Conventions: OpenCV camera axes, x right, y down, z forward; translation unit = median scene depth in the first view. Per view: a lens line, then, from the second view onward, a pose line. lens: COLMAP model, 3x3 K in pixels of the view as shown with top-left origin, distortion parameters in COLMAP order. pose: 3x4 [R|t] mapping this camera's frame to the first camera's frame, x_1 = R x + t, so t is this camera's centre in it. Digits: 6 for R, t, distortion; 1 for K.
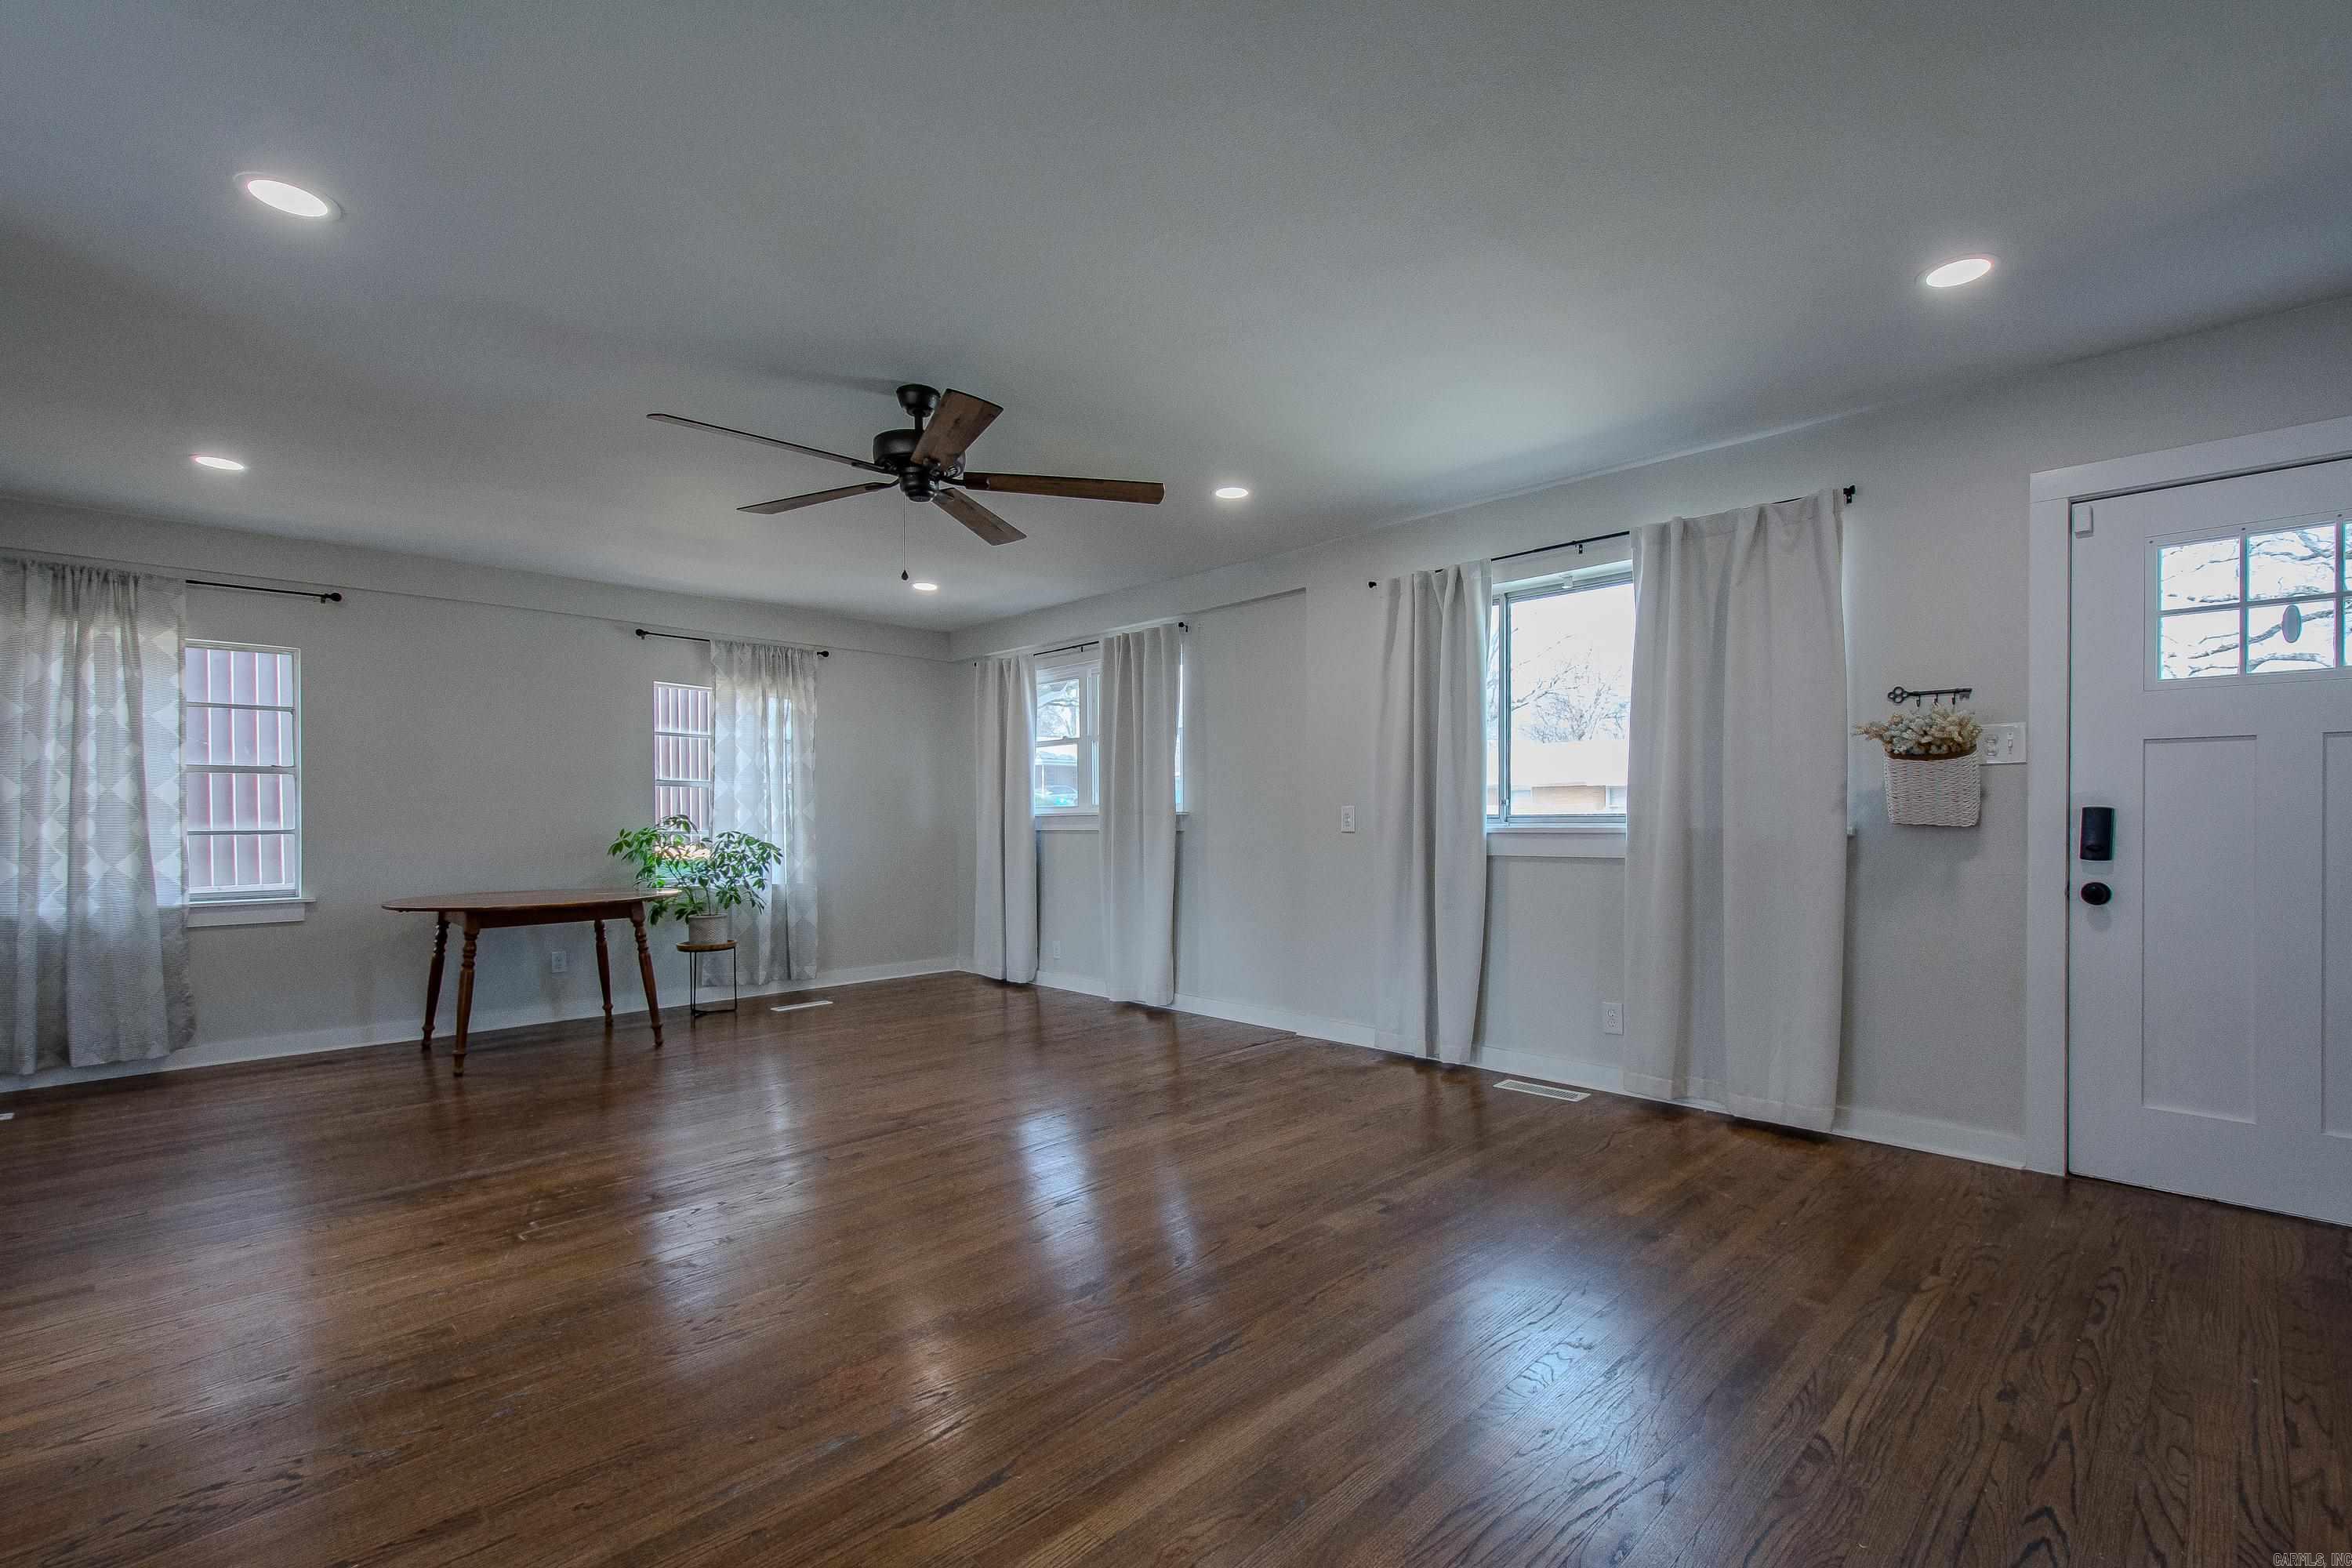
lens RADIAL K [[1047.0, 0, 1197.6], [0, 1047.0, 824.7], [0, 0, 1]] dist [0.007251, -0.001017]
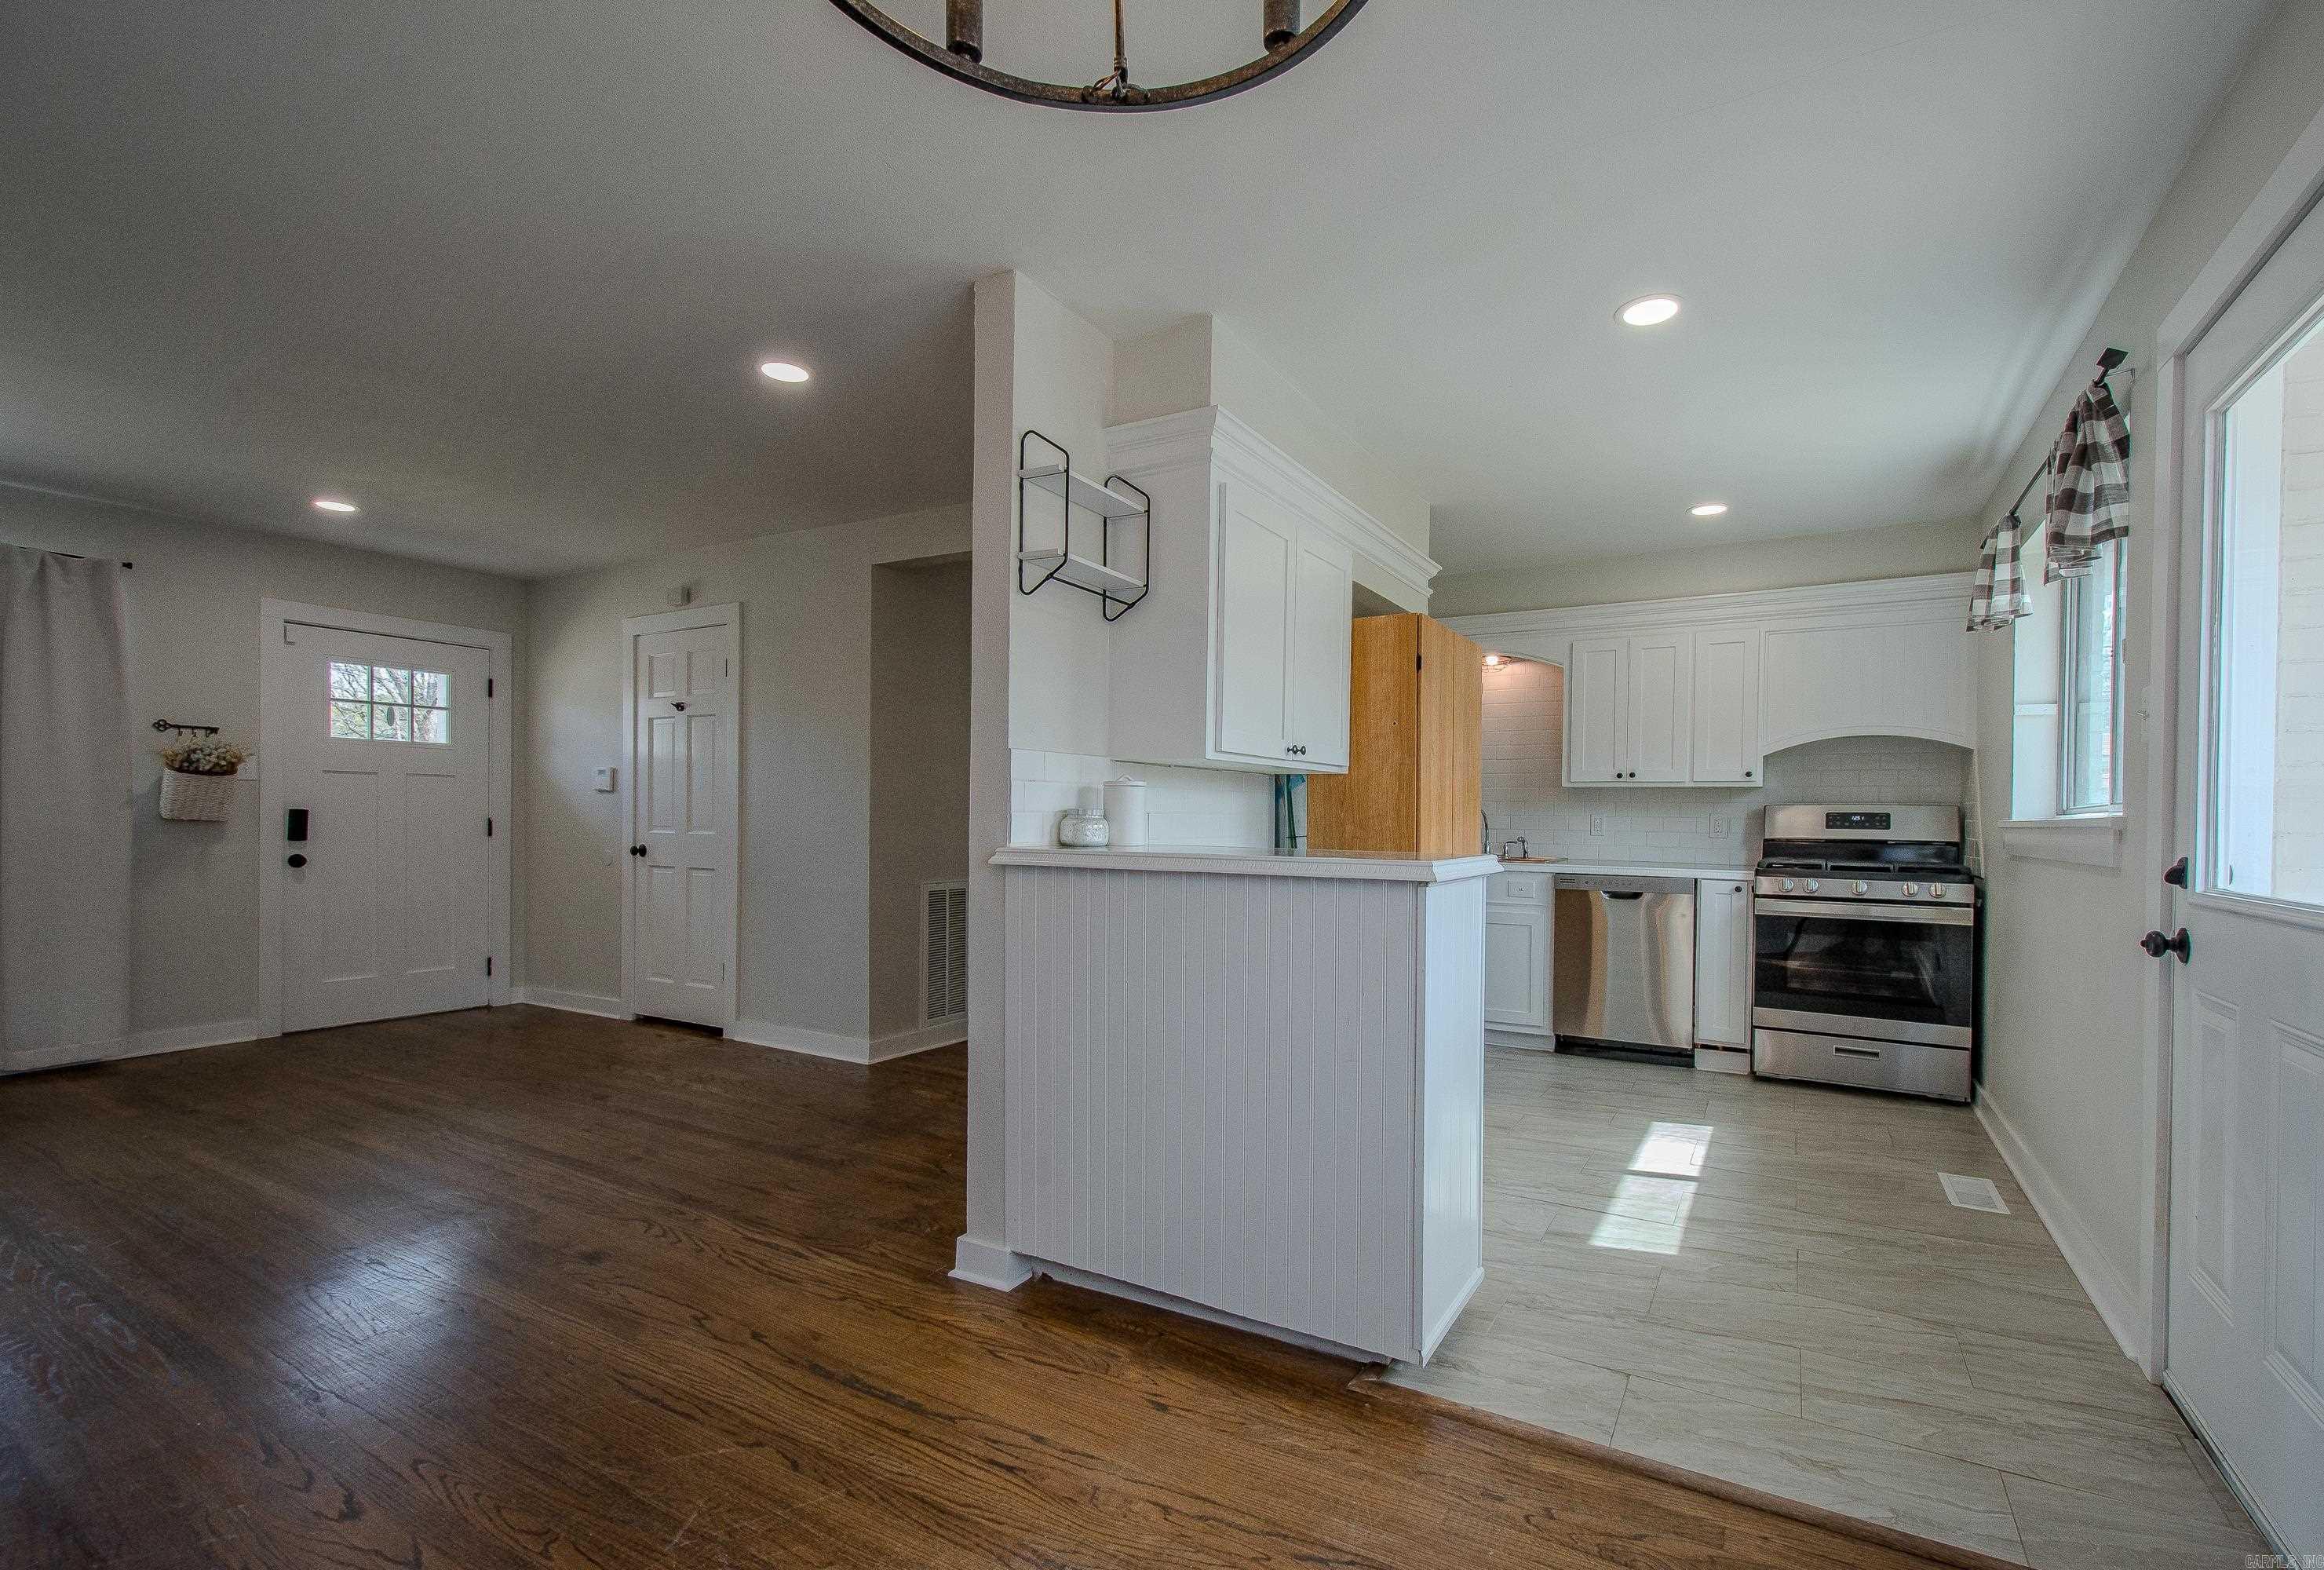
lens RADIAL K [[1033.6, 0, 1208.4], [0, 1033.6, 823.0], [0, 0, 1]] dist [0.007127, -0.000665]
pose [[-0.258011, -0.004192, 0.966133, -0.751653], [-0.001687, 0.999991, 0.003889, -0.002466], [-0.966140, -0.000626, -0.258016, 0.021368]]
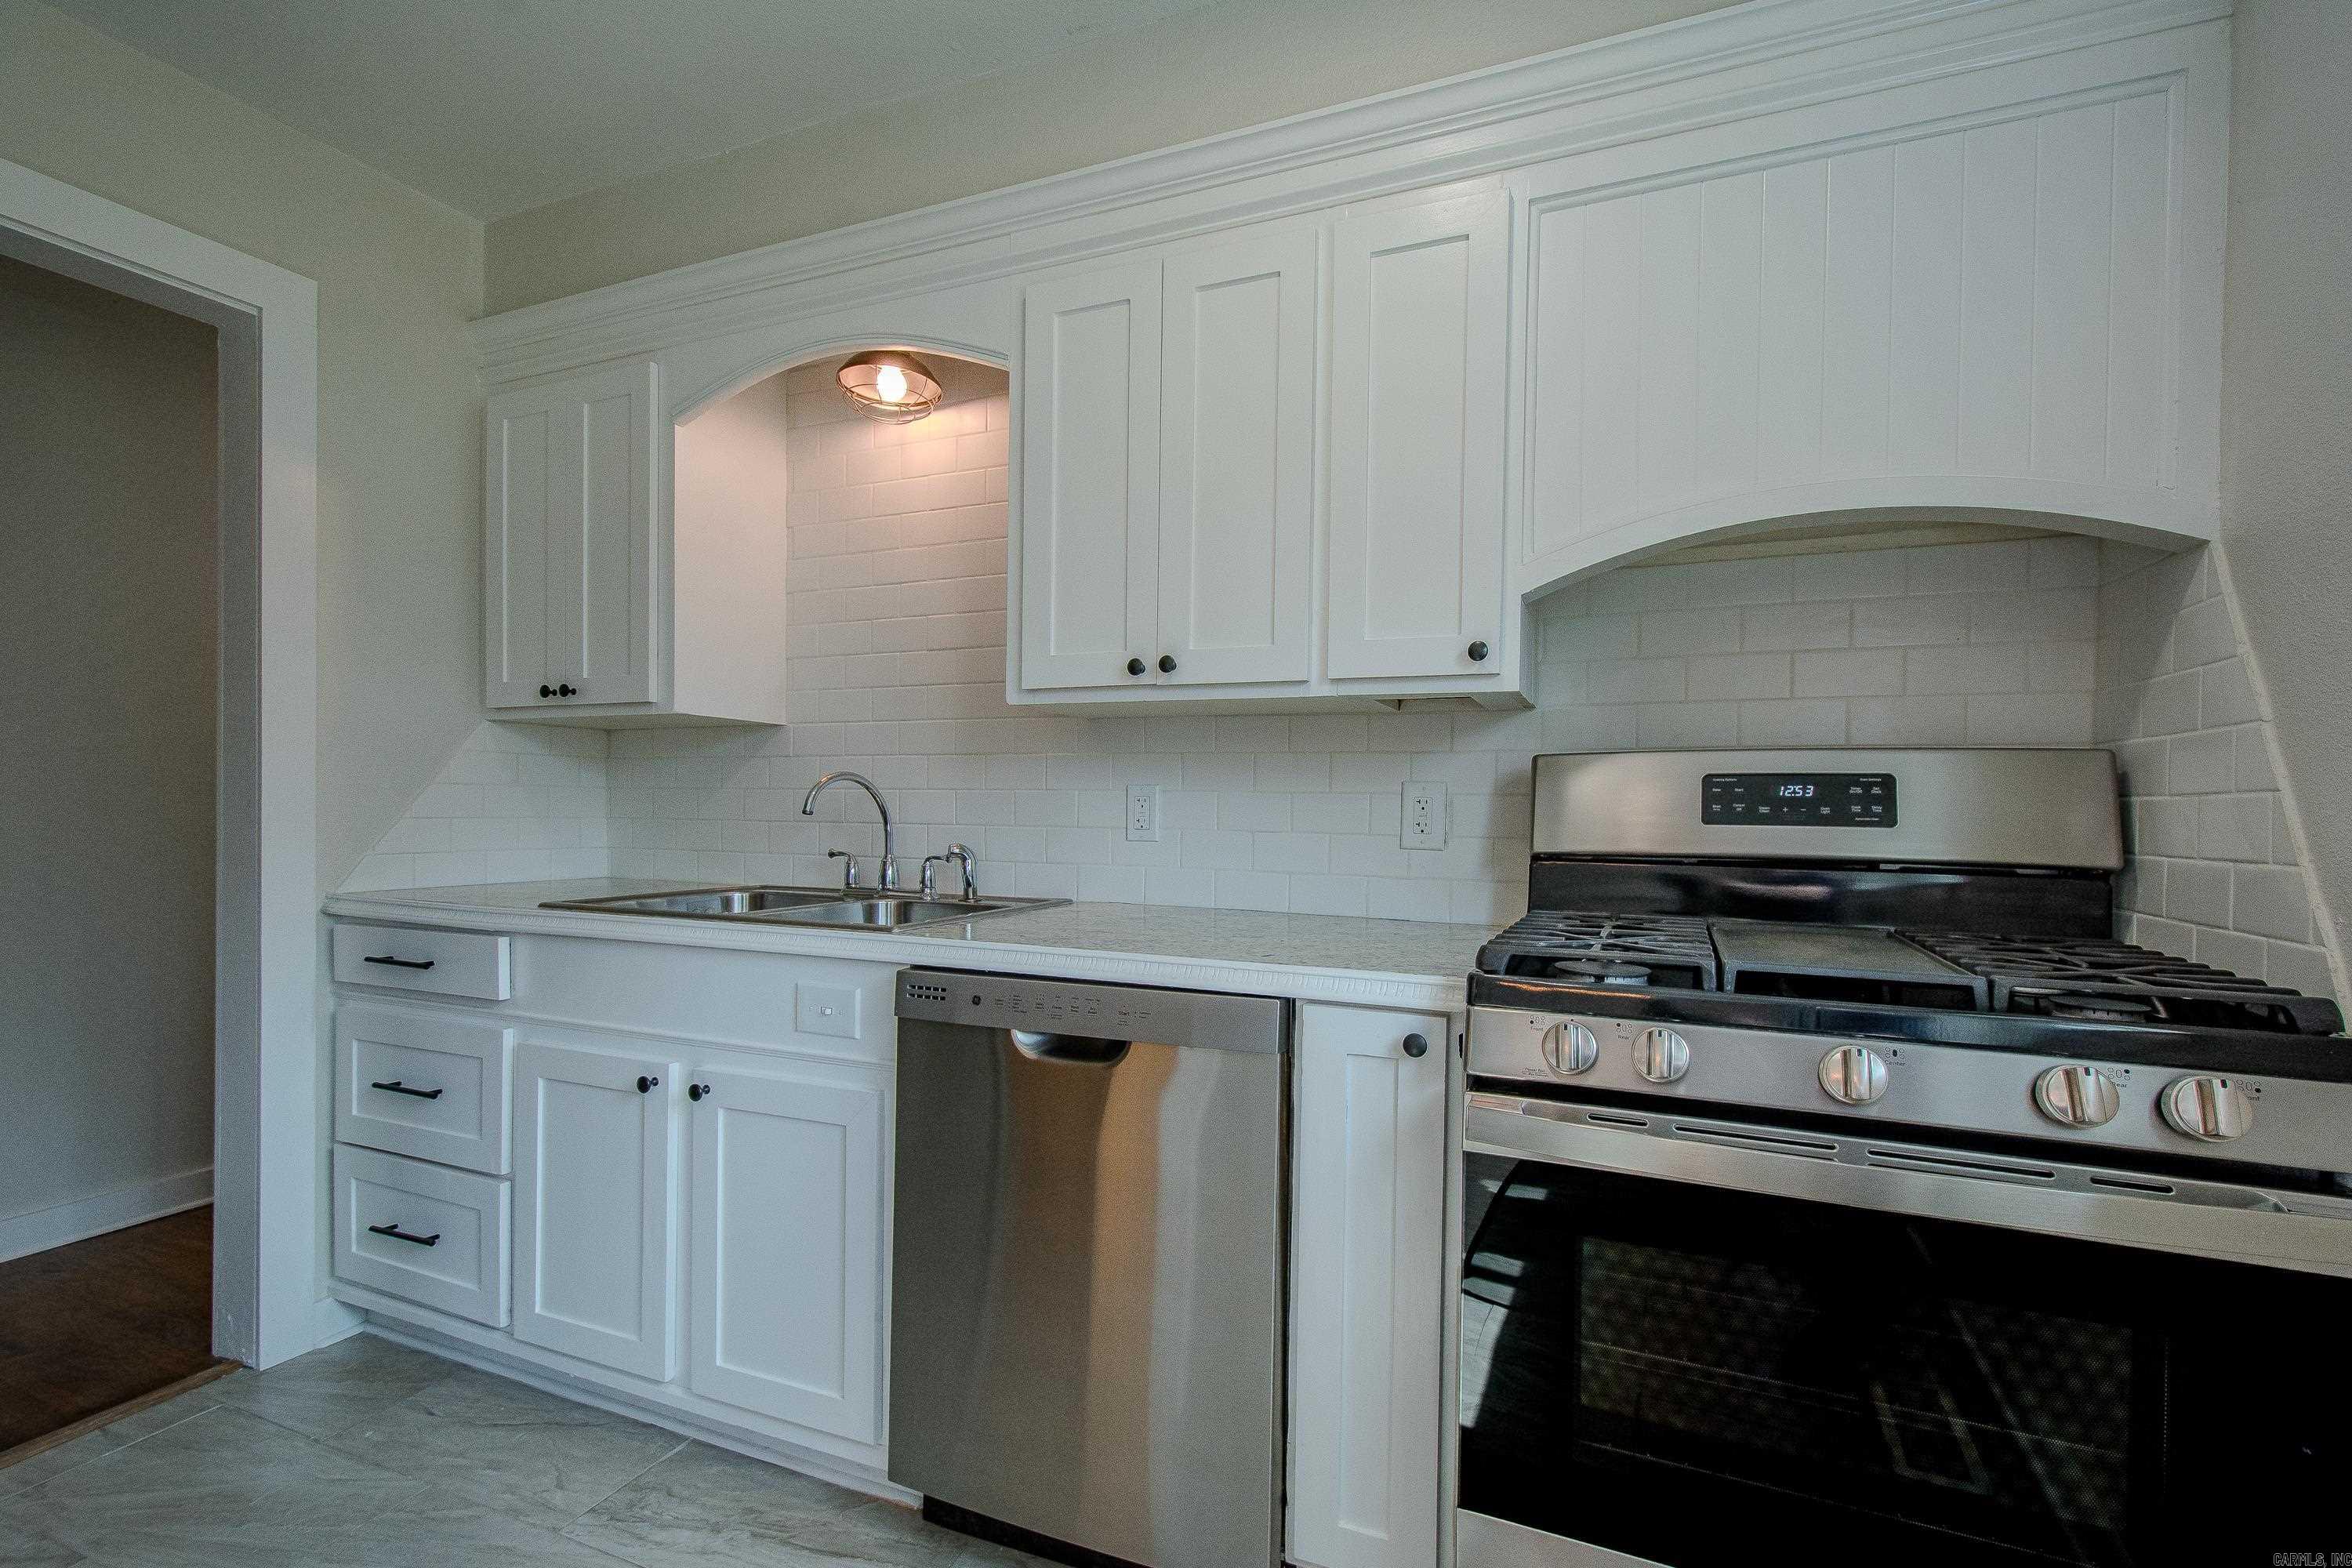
lens RADIAL K [[1028.5, 0, 1237.1], [0, 1028.5, 814.0], [0, 0, 1]] dist [0.011225, -0.000206]
pose [[-0.392471, -0.004697, 0.919752, -0.160563], [-0.002277, 0.999989, 0.004136, 0.001949], [-0.919761, -0.000471, -0.392478, -0.569711]]
